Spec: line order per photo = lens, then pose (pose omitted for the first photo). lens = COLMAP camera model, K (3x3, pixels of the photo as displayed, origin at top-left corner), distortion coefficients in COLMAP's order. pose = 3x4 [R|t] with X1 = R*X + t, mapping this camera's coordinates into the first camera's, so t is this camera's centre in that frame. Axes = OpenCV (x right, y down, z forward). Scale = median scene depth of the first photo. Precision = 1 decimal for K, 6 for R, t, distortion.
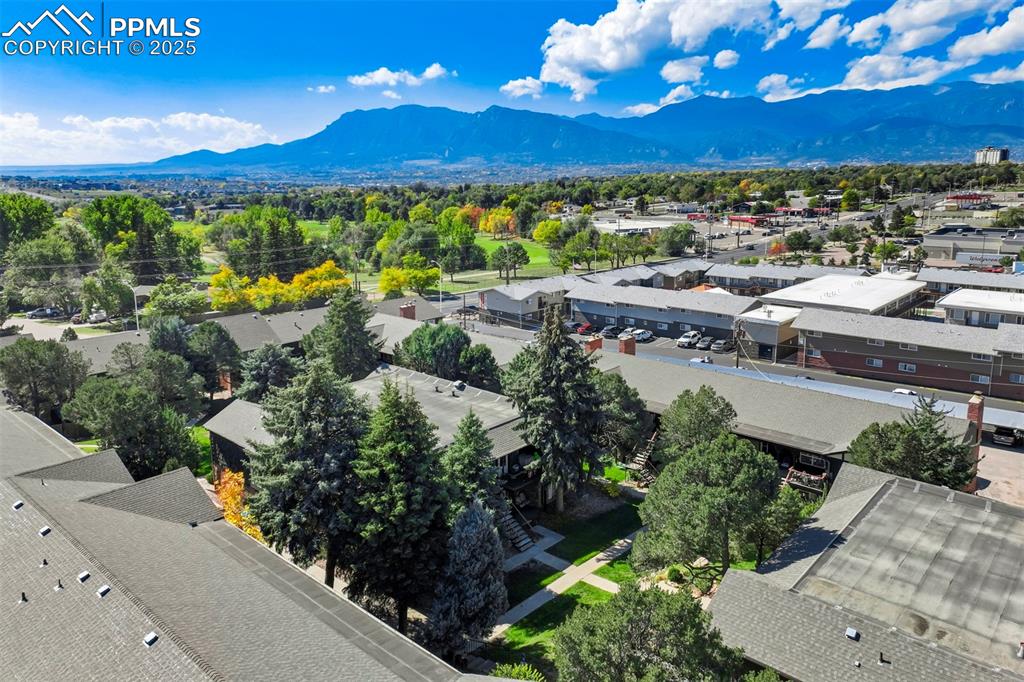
lens RADIAL K [[713.0, 0, 514.5], [0, 713.0, 313.3], [0, 0, 1]] dist [0.005560, 0.006948]
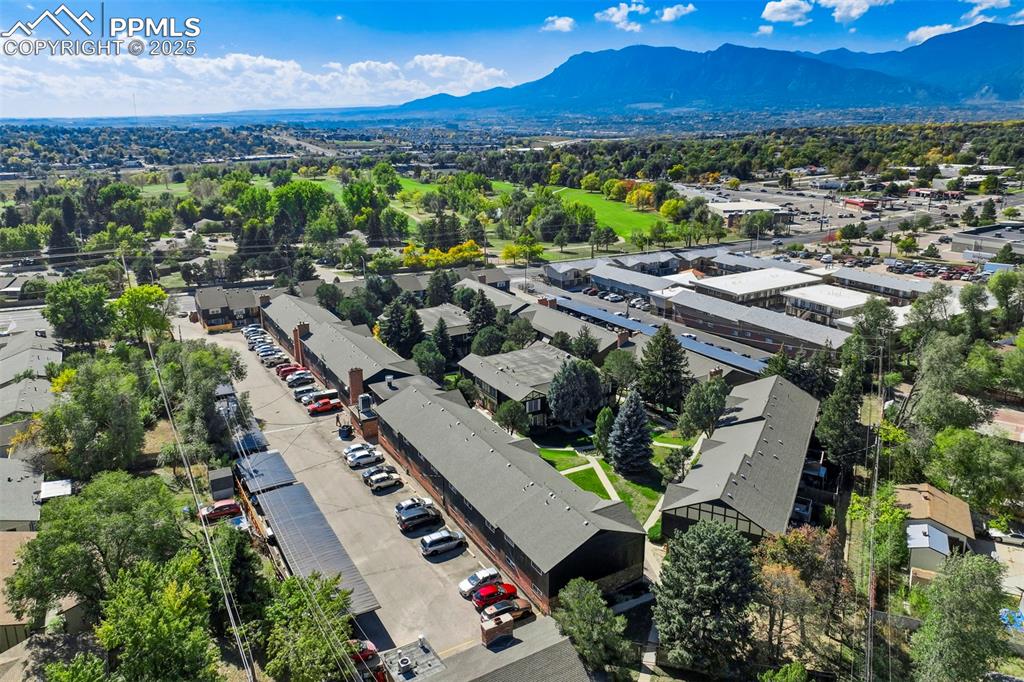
lens RADIAL K [[713.0, 0, 514.5], [0, 713.0, 313.3], [0, 0, 1]] dist [0.005560, 0.006948]
pose [[0.953529, 0.081465, -0.290079, 0.126136], [-0.058517, 0.994494, 0.086936, -0.019920], [0.295564, -0.065922, 0.953046, -0.216111]]
